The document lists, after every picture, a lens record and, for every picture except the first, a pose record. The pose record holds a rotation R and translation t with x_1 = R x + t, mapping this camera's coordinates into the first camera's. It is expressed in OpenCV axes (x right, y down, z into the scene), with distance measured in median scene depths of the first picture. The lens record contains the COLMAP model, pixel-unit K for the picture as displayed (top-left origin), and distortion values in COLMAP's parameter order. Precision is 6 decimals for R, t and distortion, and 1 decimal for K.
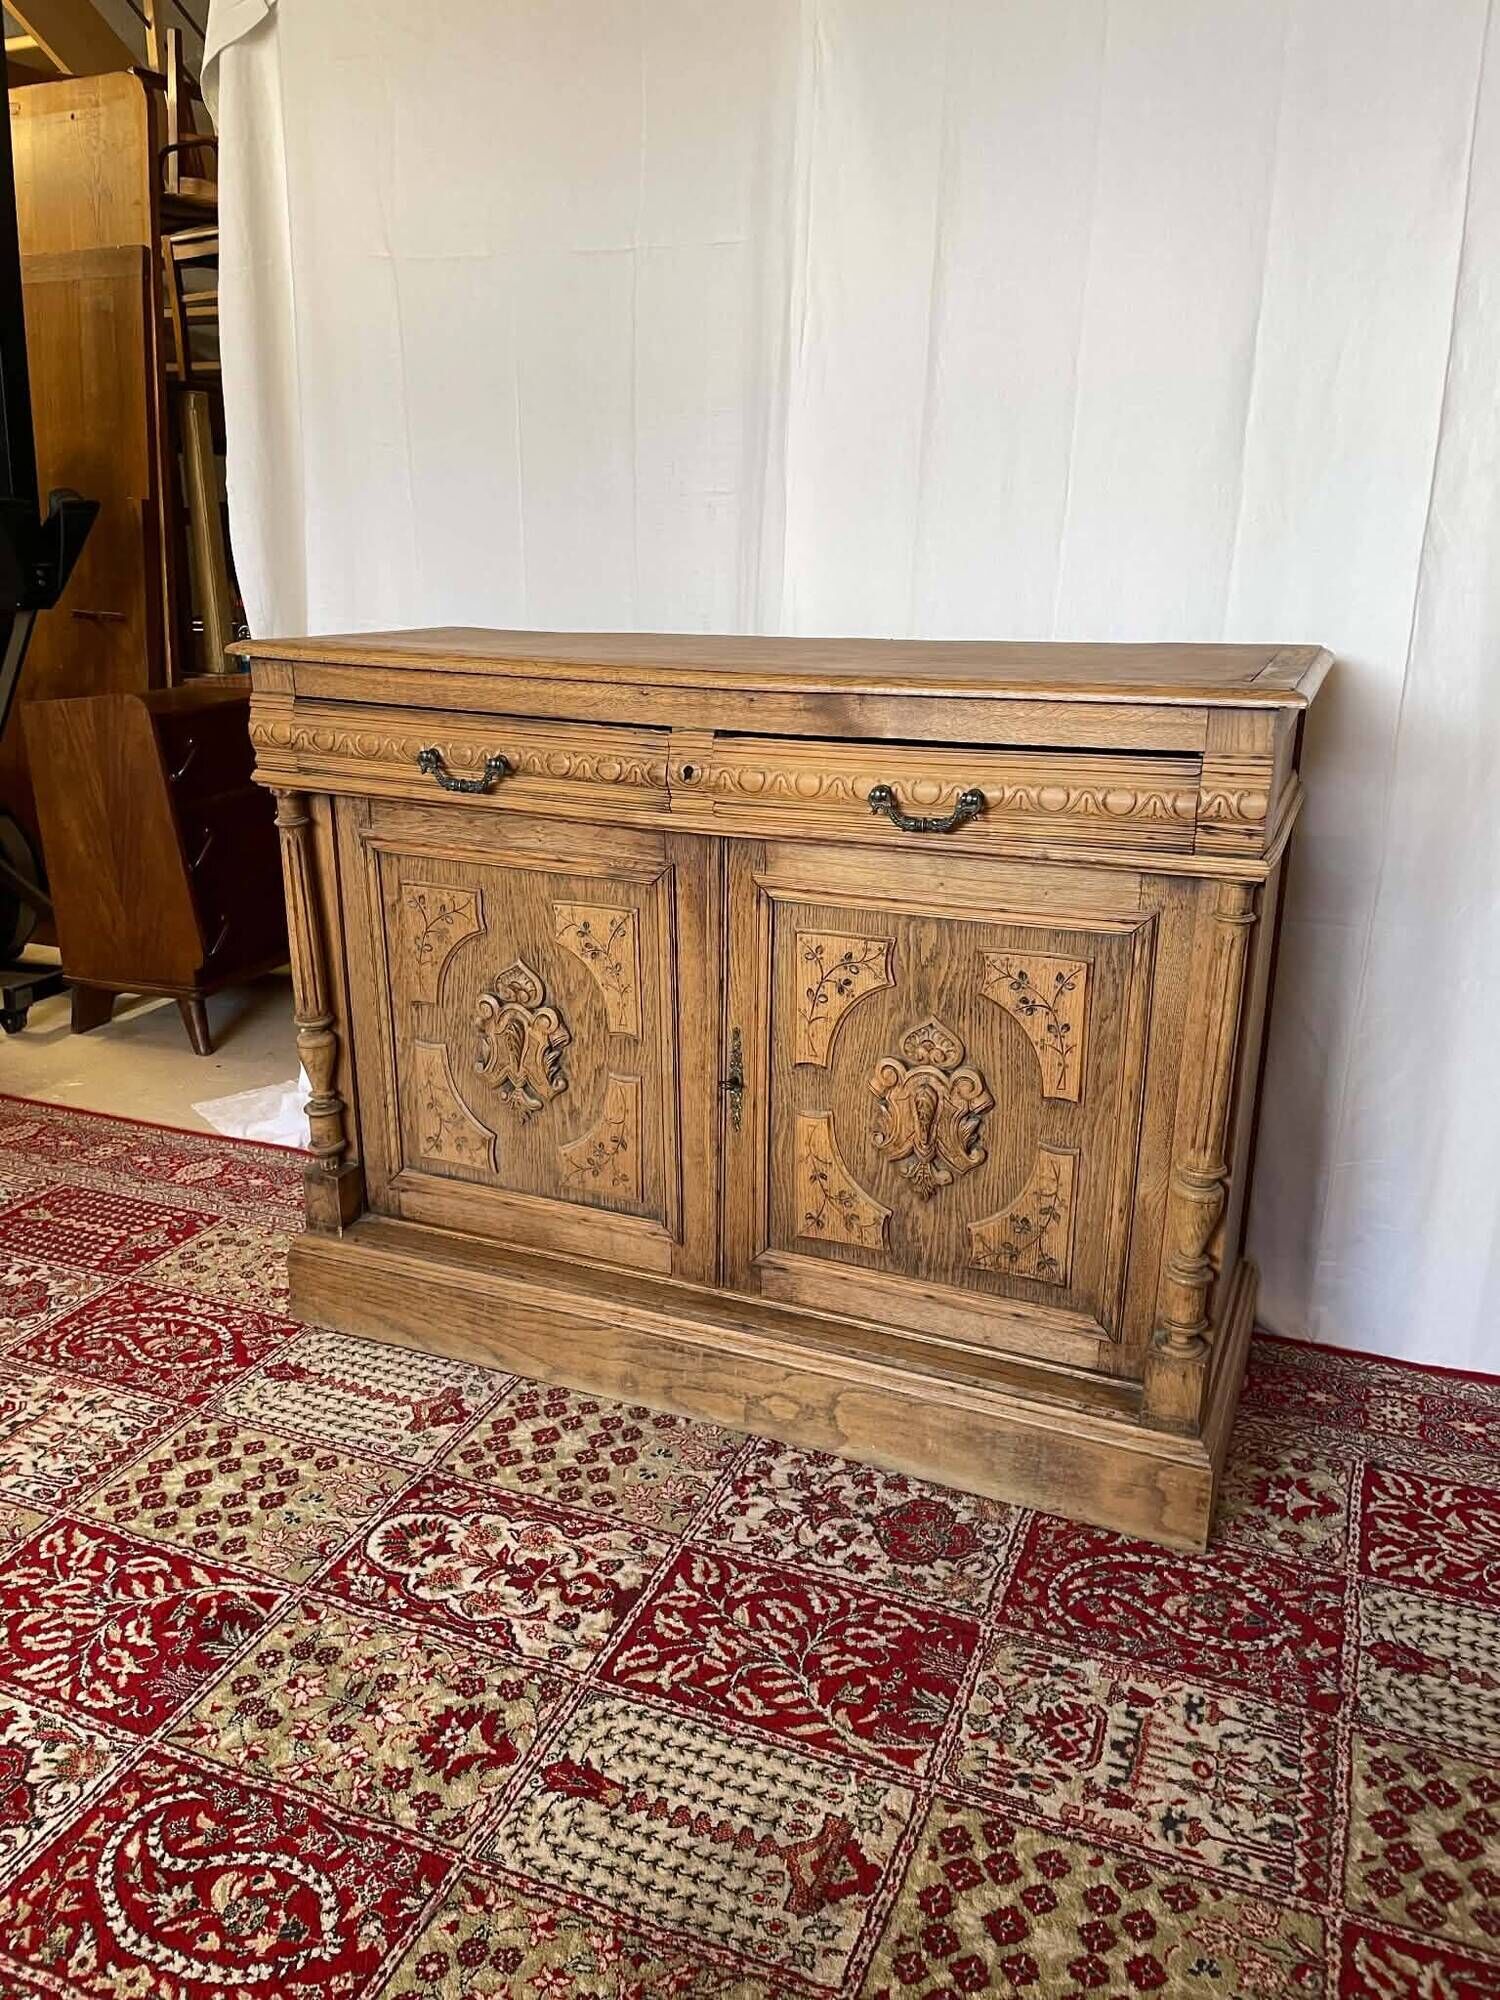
lens RADIAL K [[1517.3, 0, 734.9], [0, 1517.3, 1002.4], [0, 0, 1]] dist [0.078574, -0.109782]
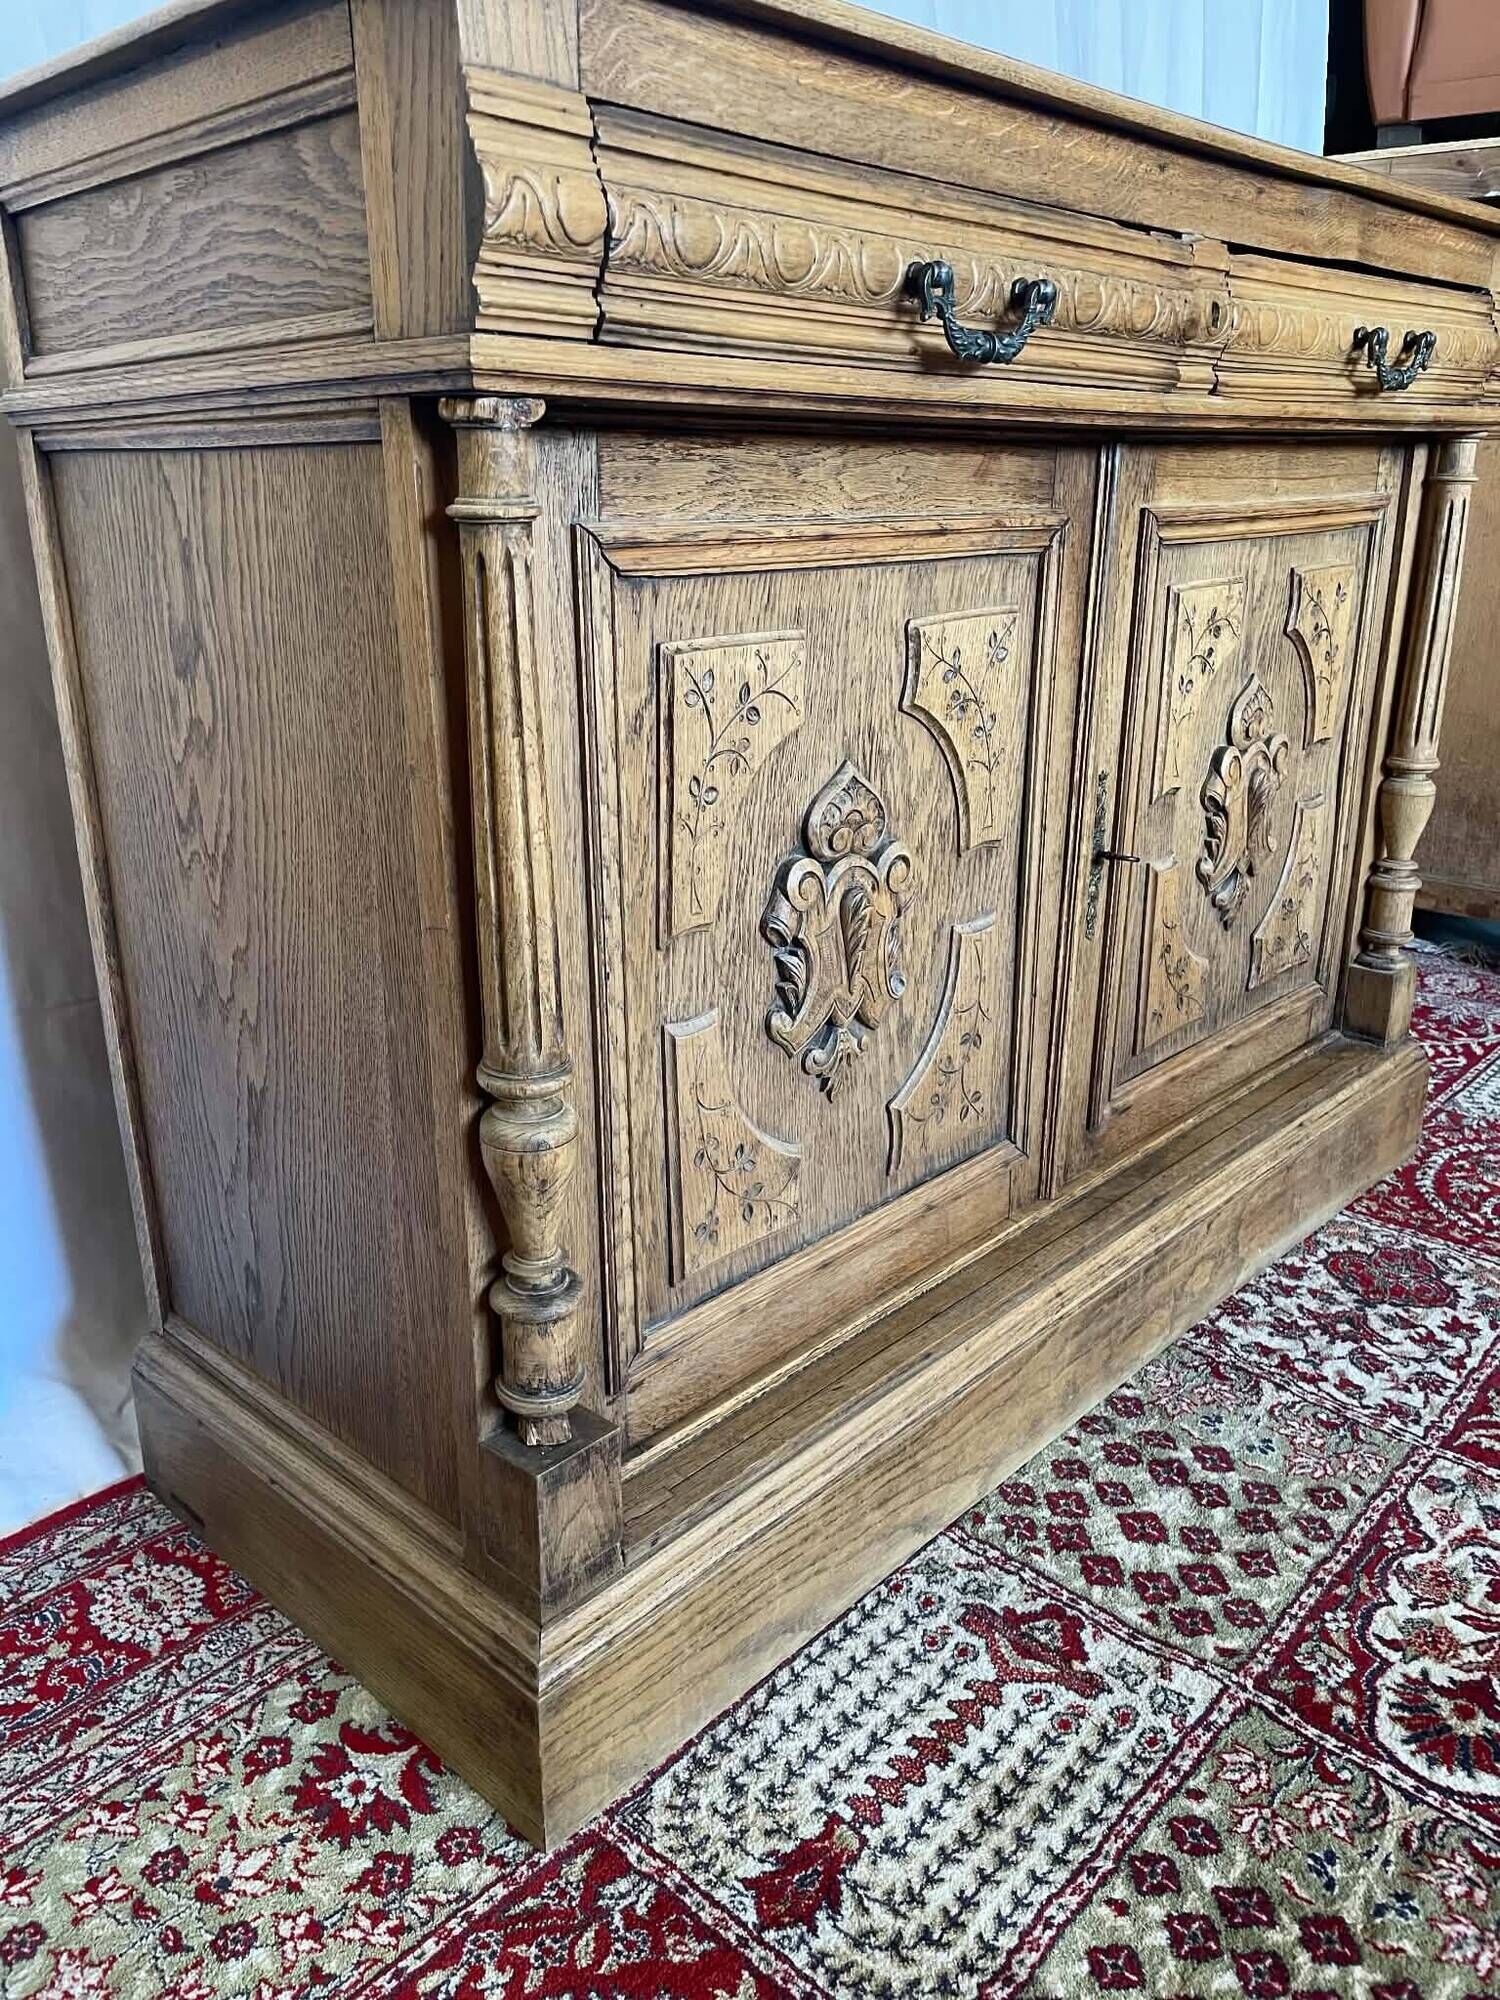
lens RADIAL K [[1517.3, 0, 726.6], [0, 1517.3, 991.1], [0, 0, 1]] dist [0.078574, -0.109782]
pose [[0.337269, -0.310951, 0.888571, -0.699110], [0.295811, 0.931072, 0.213545, -0.087086], [-0.893725, 0.190827, 0.406005, 0.954387]]
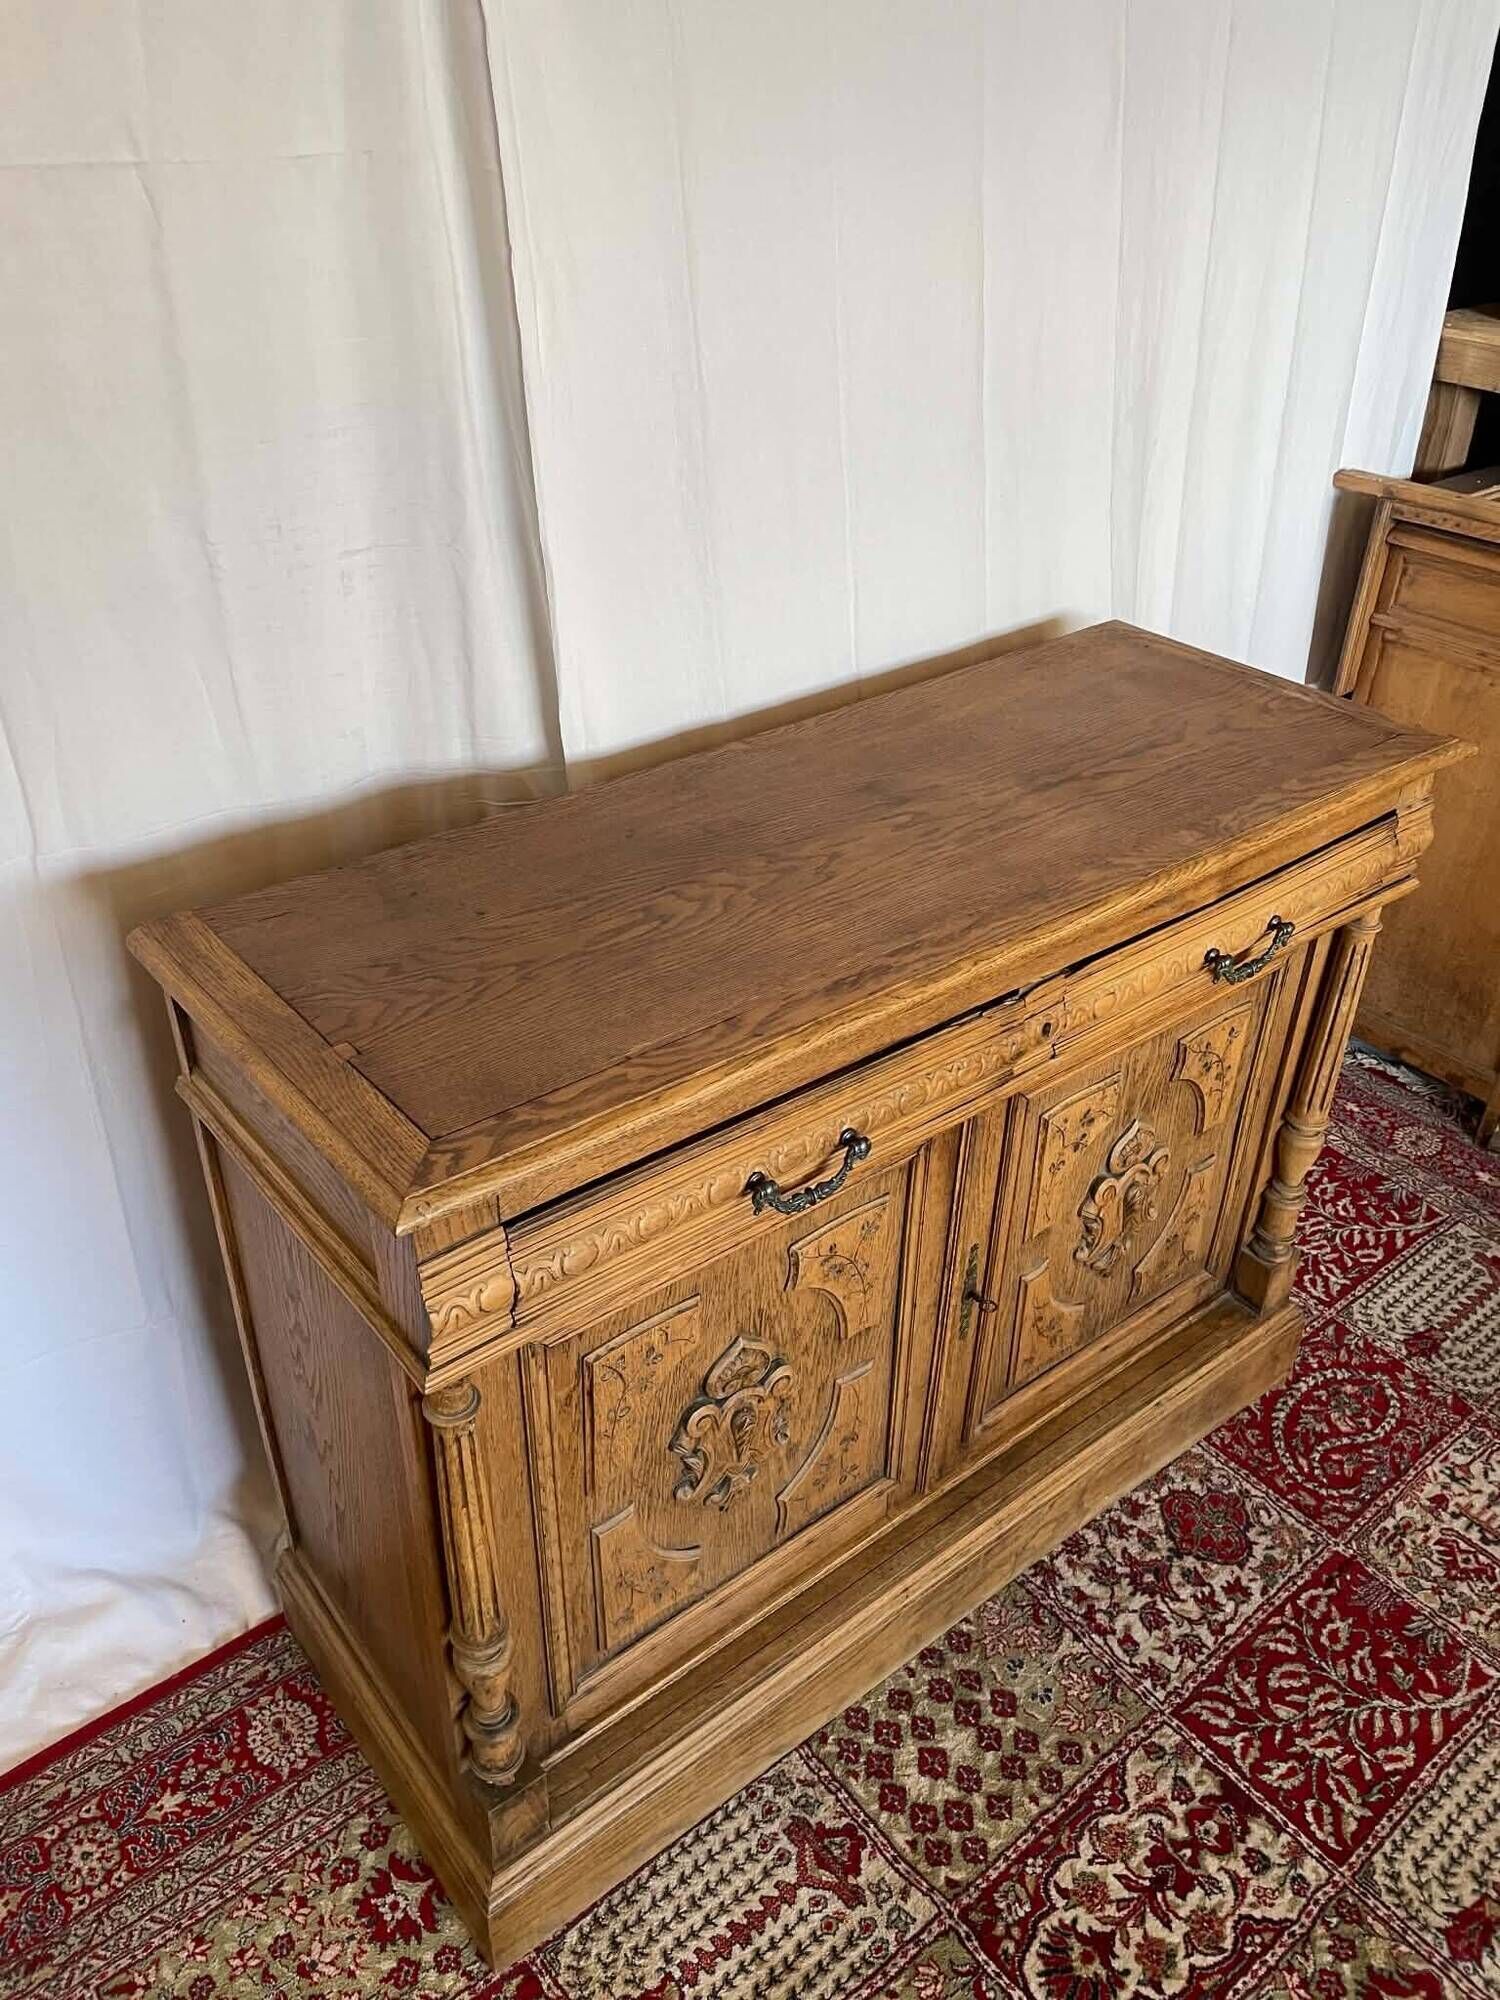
lens RADIAL K [[1514.0, 0, 738.0], [0, 1514.0, 998.3], [0, 0, 1]] dist [0.078875, -0.107509]
pose [[0.469238, -0.475852, 0.743895, -0.674208], [0.258868, 0.879510, 0.399311, -0.513803], [-0.844276, 0.005199, 0.535883, 0.693567]]
